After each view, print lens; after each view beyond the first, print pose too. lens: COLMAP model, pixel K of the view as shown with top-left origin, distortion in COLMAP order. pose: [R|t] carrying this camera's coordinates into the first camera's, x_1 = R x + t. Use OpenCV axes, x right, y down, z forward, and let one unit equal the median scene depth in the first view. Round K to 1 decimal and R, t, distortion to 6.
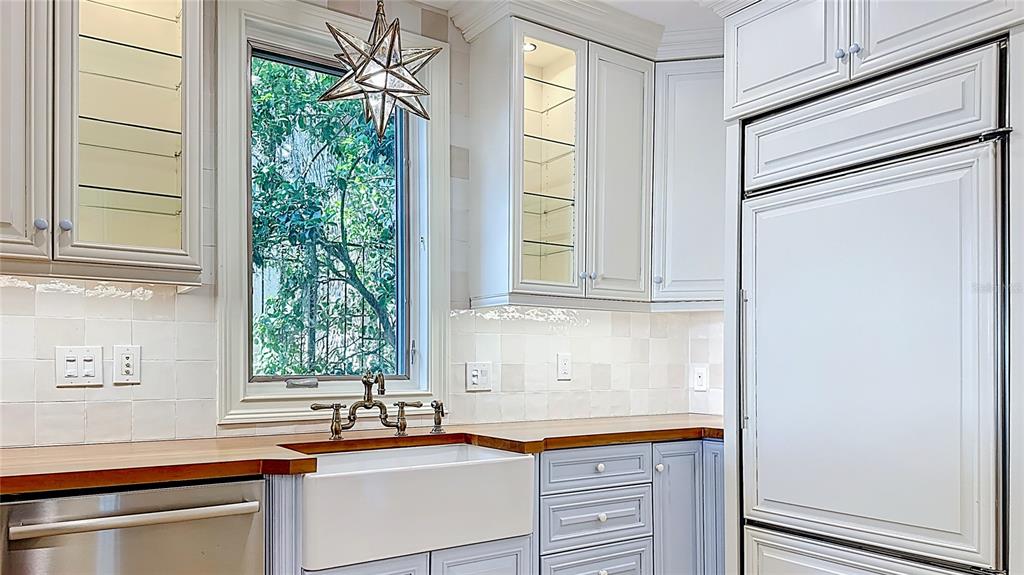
lens RADIAL K [[719.9, 0, 509.8], [0, 719.9, 361.1], [0, 0, 1]] dist [0.065729, -0.071235]
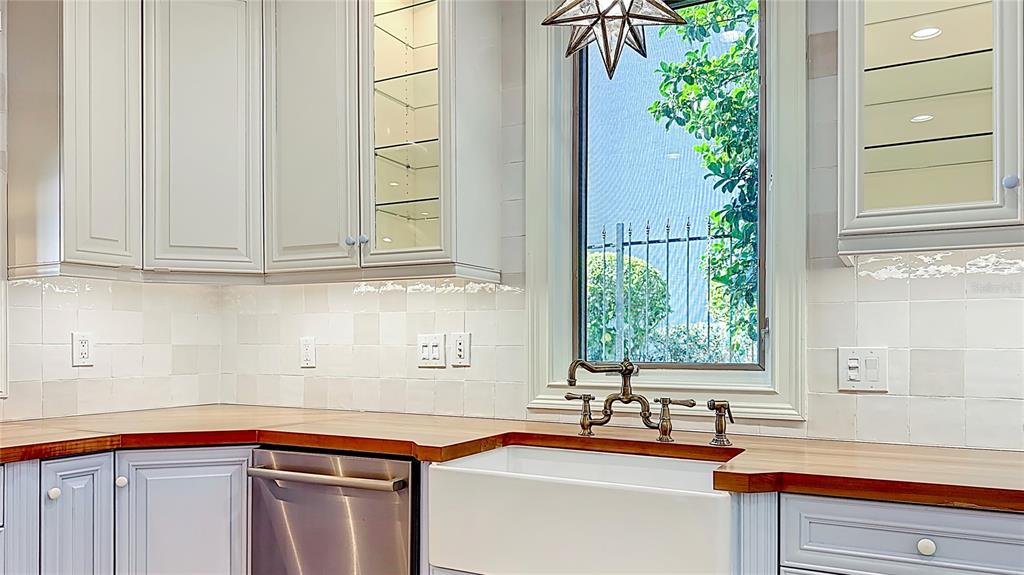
lens RADIAL K [[719.9, 0, 501.8], [0, 719.9, 342.5], [0, 0, 1]] dist [0.065729, -0.071235]
pose [[0.457629, -0.008449, -0.889103, 0.474365], [0.000145, 0.999956, -0.009427, 0.004220], [0.889143, 0.004186, 0.457610, 0.494595]]
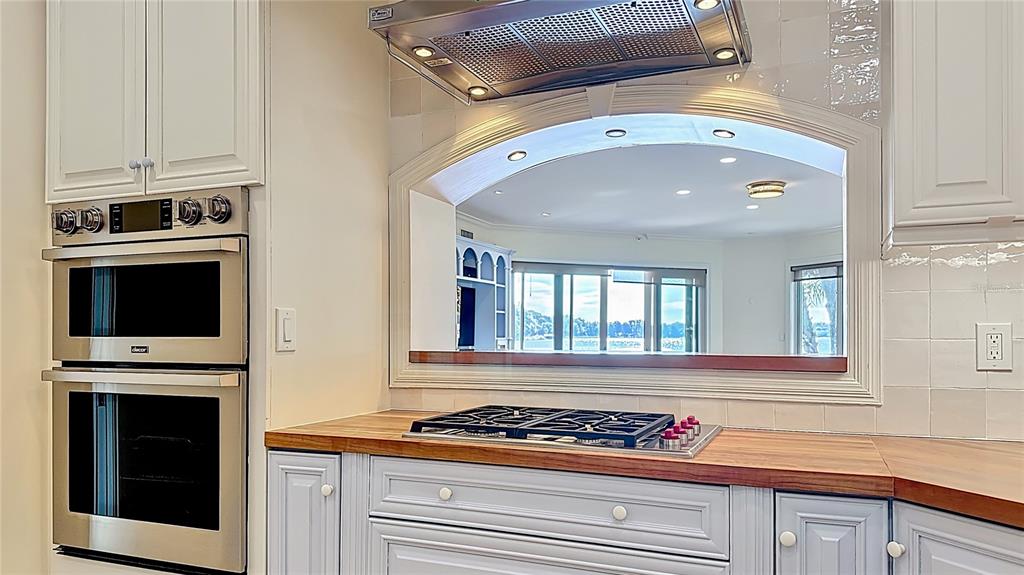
lens RADIAL K [[719.9, 0, 512.4], [0, 719.9, 334.6], [0, 0, 1]] dist [0.065729, -0.071235]
pose [[-0.838021, -0.003789, -0.545625, 0.071133], [-0.004805, 0.999988, 0.000434, -0.005827], [0.545617, 0.002986, -0.838029, 0.795381]]
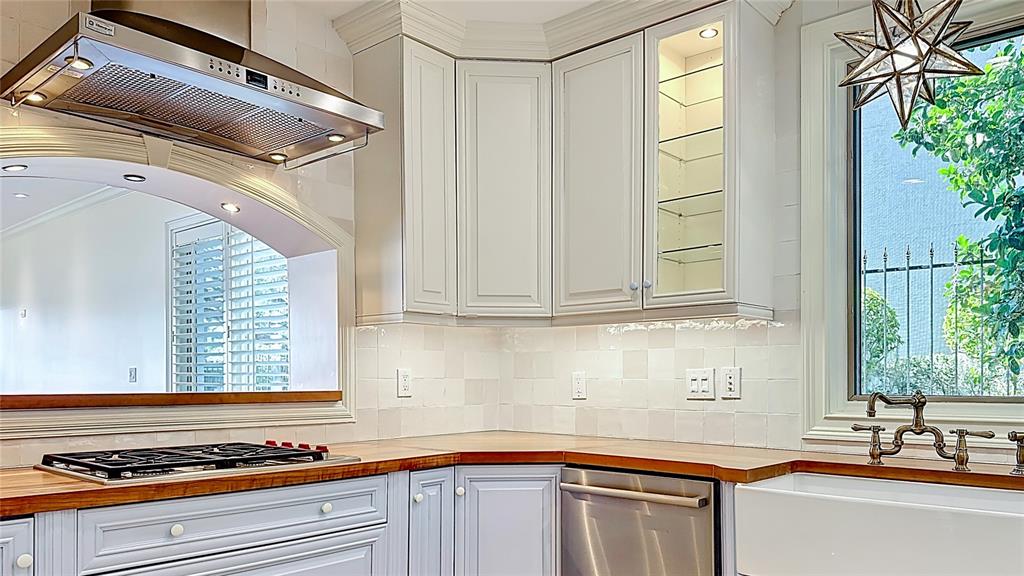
lens RADIAL K [[719.9, 0, 524.5], [0, 719.9, 385.2], [0, 0, 1]] dist [0.065729, -0.071235]
pose [[0.254978, 0.004235, -0.966938, 0.530415], [0.000390, 0.999990, 0.004483, 0.002799], [0.966947, -0.001520, 0.254974, 0.318973]]
